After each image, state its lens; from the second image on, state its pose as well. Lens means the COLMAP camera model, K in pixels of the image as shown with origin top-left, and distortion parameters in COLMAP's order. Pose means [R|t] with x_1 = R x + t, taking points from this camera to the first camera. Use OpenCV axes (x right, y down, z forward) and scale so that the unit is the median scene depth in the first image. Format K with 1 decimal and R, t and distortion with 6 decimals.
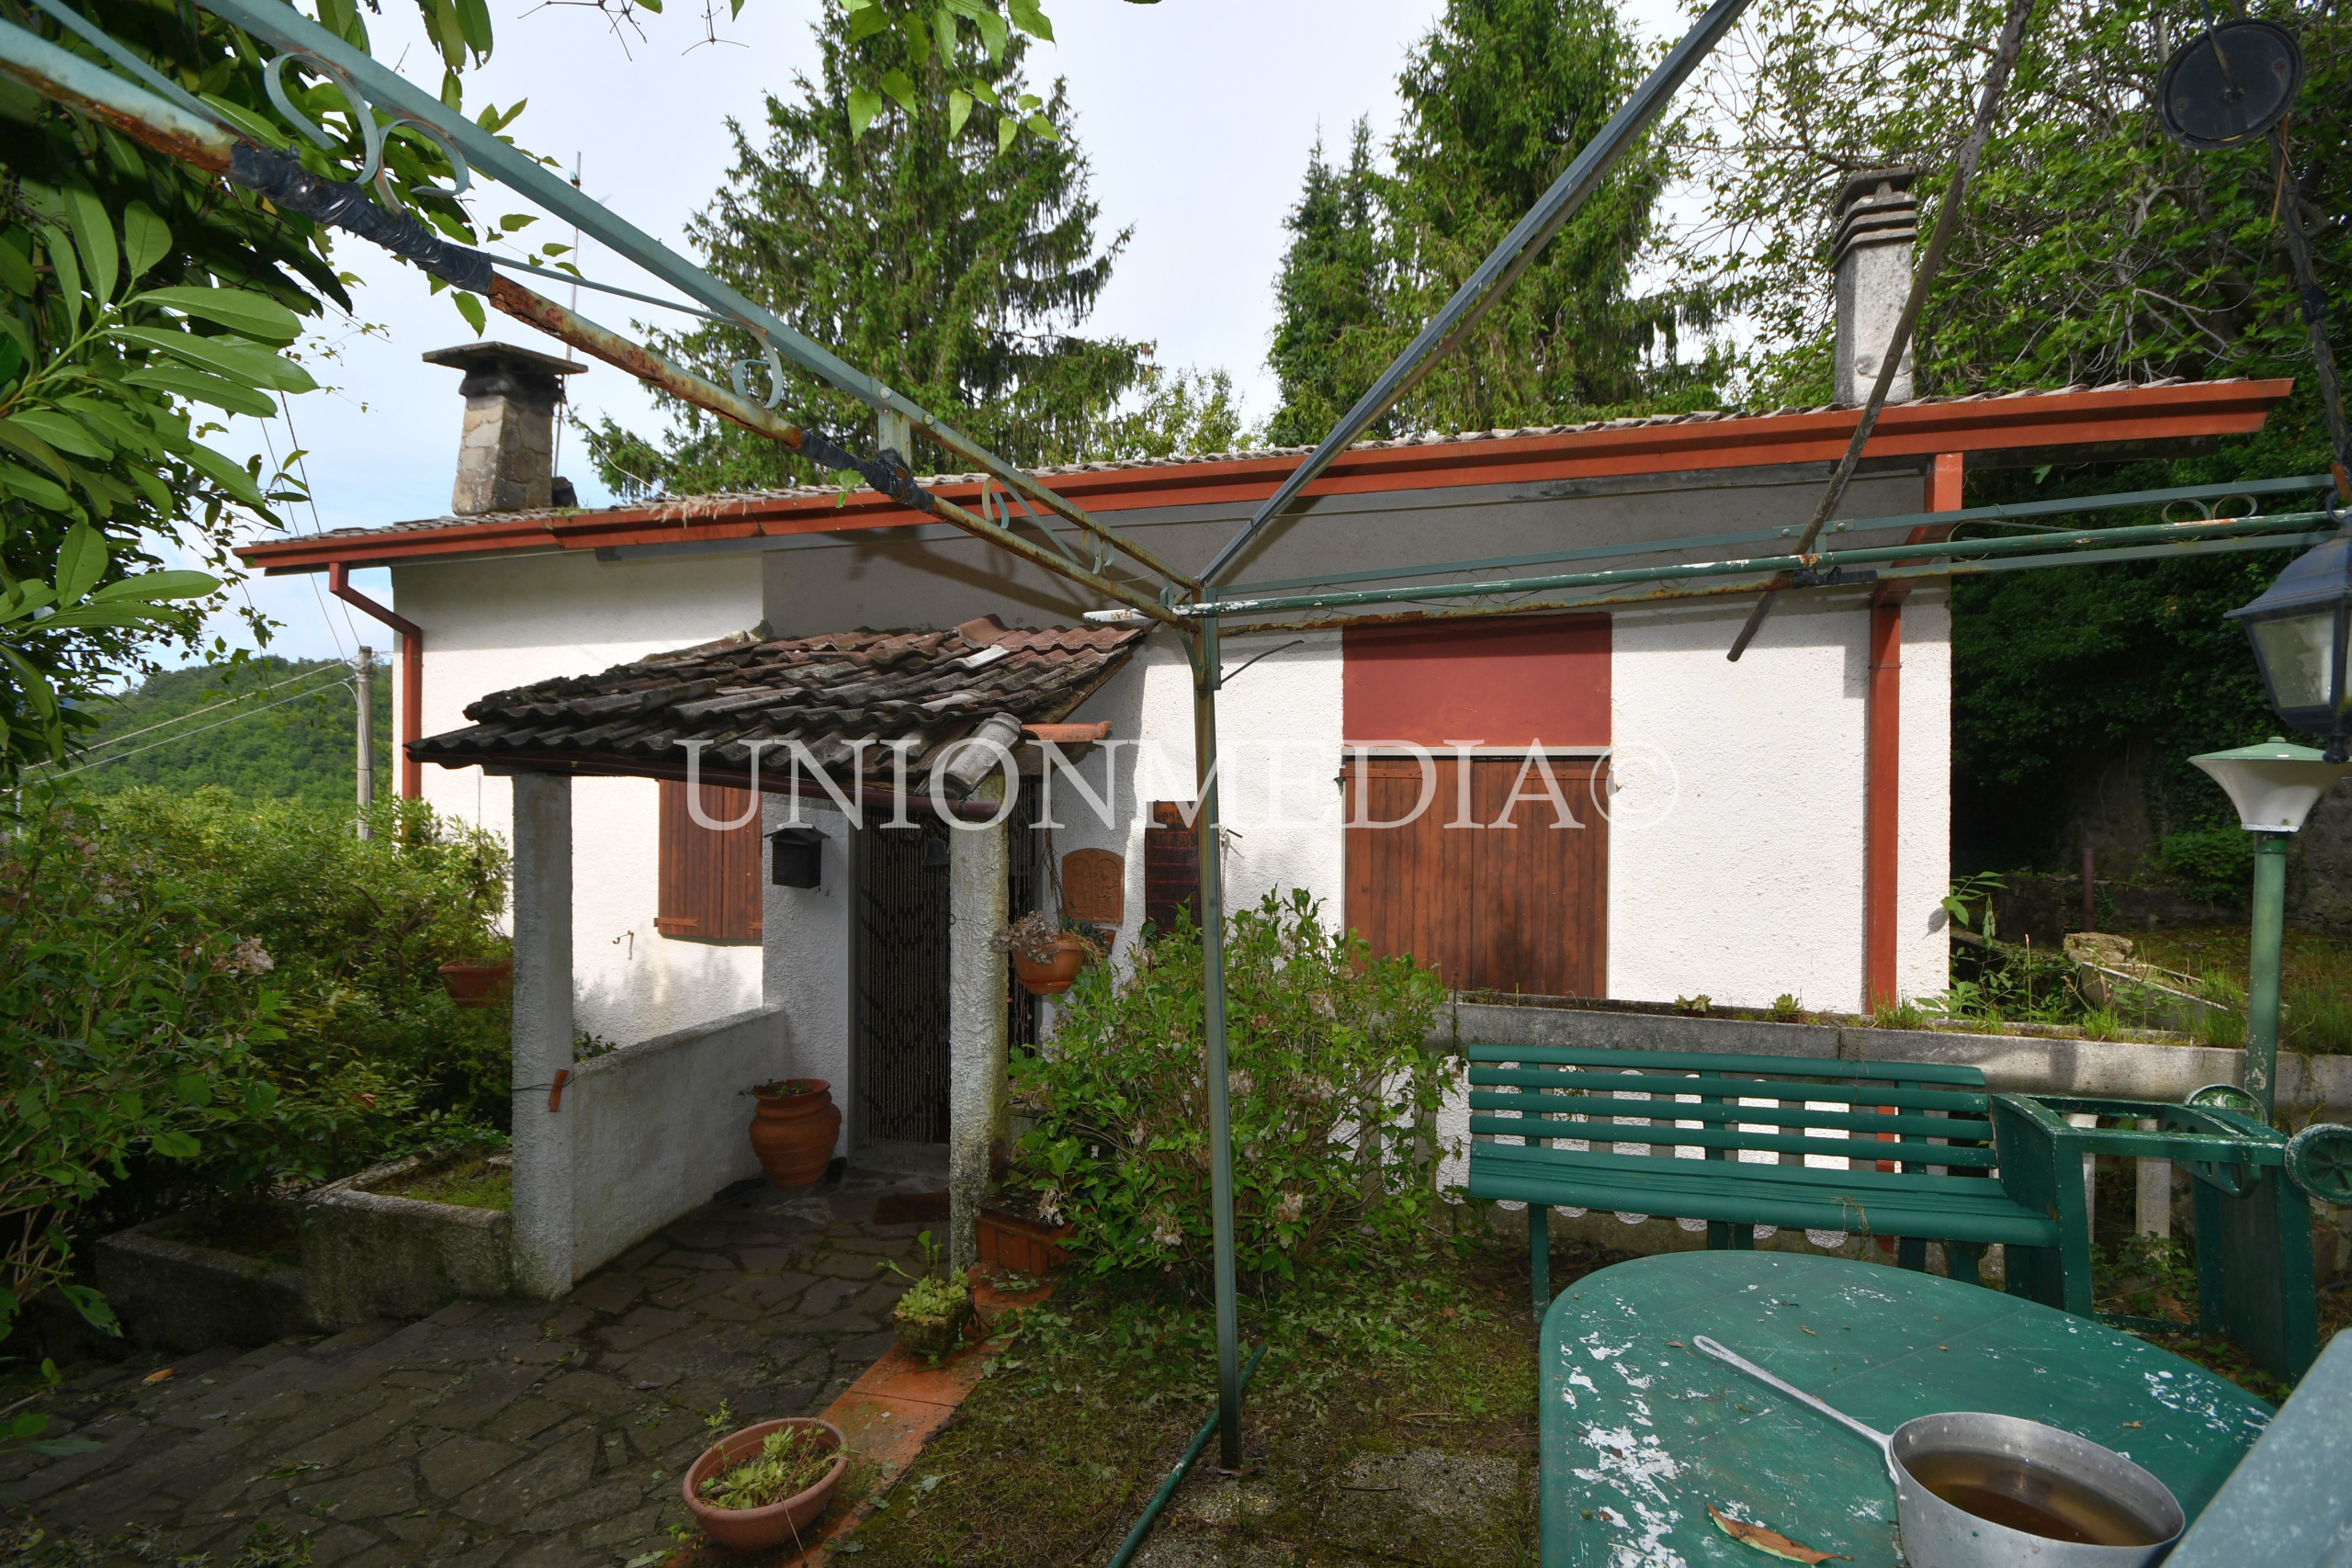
lens RADIAL K [[1059.3, 0, 1176.0], [0, 1059.3, 784.0], [0, 0, 1]] dist [0.009481, -0.000069]
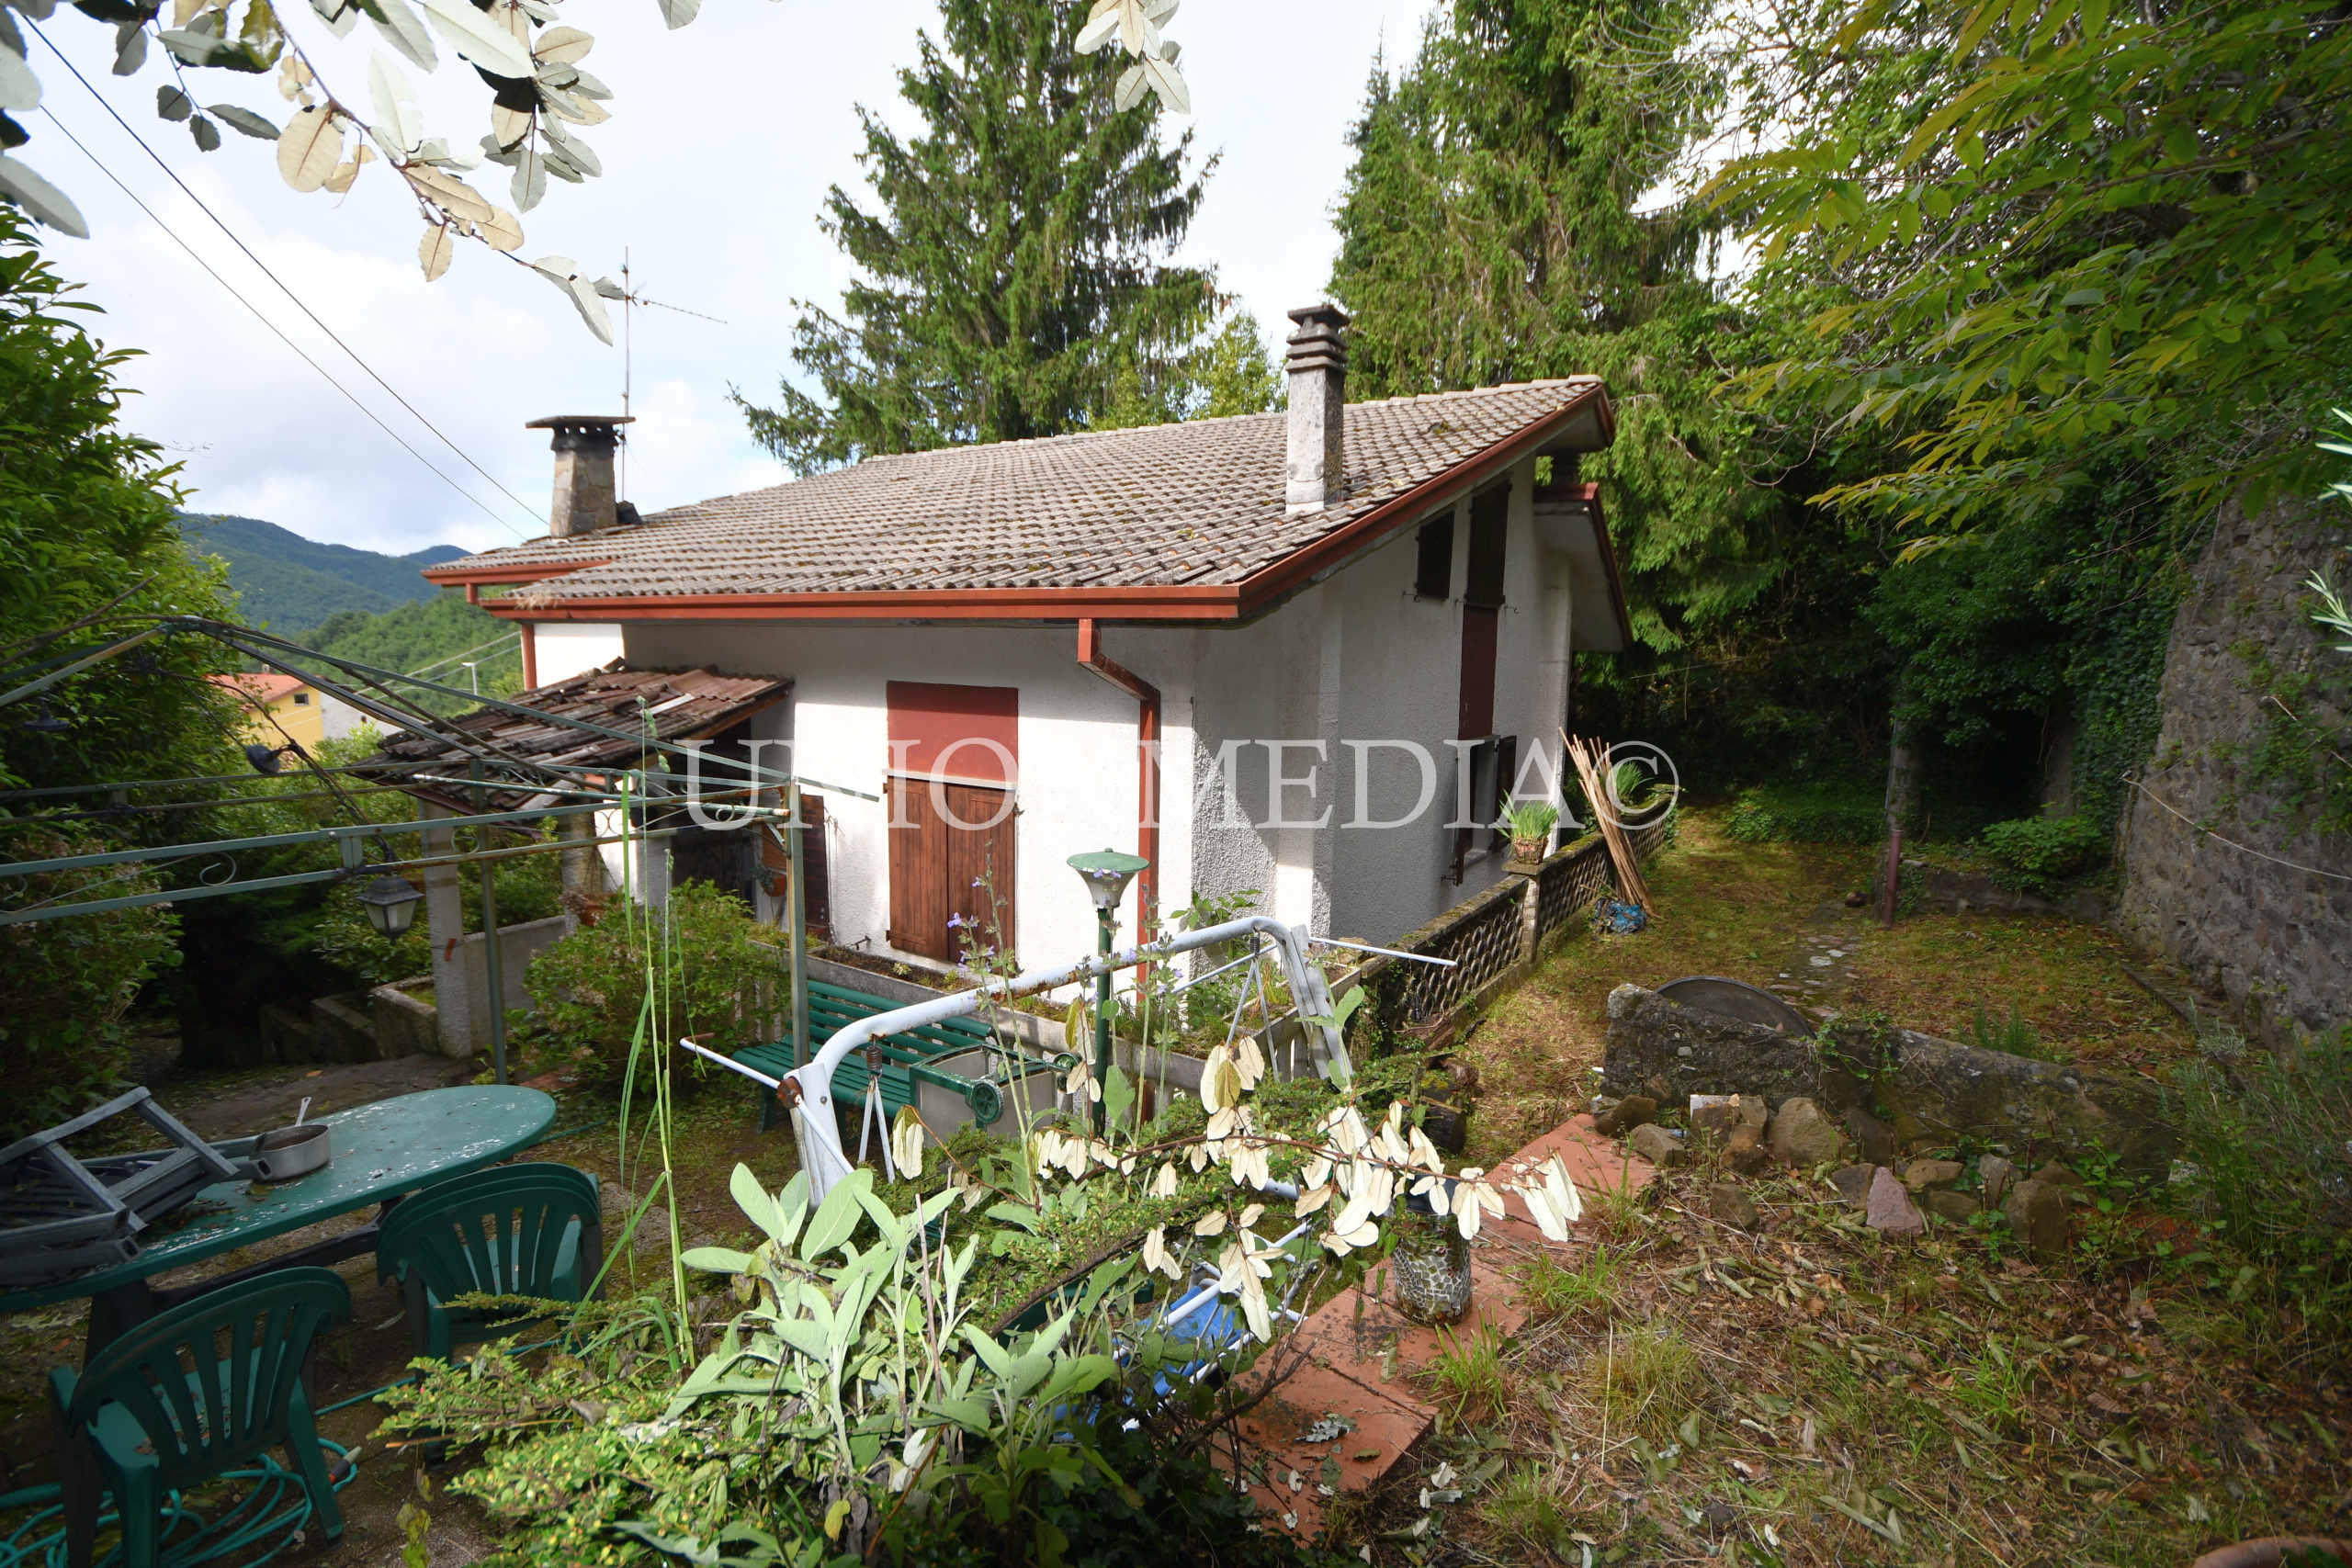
lens RADIAL K [[1092.0, 0, 1176.0], [0, 1092.0, 784.0], [0, 0, 1]] dist [-0.000036, 0.000061]
pose [[0.954460, 0.048303, -0.294401, 0.284470], [-0.010381, 0.991586, 0.129035, -0.060985], [0.298157, -0.120103, 0.946931, -0.089401]]
